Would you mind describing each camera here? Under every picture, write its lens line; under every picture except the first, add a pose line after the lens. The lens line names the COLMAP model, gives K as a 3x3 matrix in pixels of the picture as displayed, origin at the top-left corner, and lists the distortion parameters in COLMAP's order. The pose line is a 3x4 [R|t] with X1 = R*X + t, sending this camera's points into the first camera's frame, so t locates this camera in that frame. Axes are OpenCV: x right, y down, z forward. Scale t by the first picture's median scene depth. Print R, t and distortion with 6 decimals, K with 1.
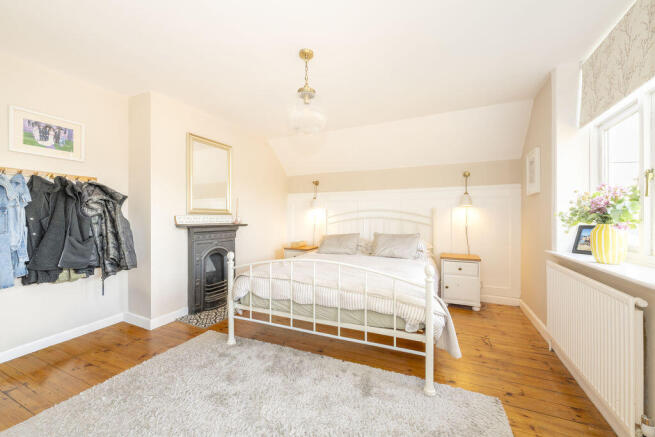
lens RADIAL K [[263.5, 0, 326.8], [0, 263.5, 218.2], [0, 0, 1]] dist [0.000226, 0.000462]
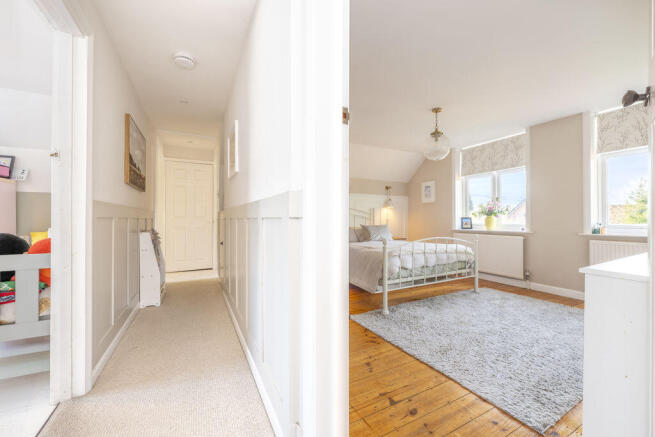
lens RADIAL K [[263.5, 0, 328.1], [0, 263.5, 216.7], [0, 0, 1]] dist [0.000226, 0.000462]
pose [[0.601452, -0.001111, 0.798908, -1.234517], [0.002121, 0.999998, -0.000207, 0.015843], [-0.798906, 0.001819, 0.601453, 0.386457]]
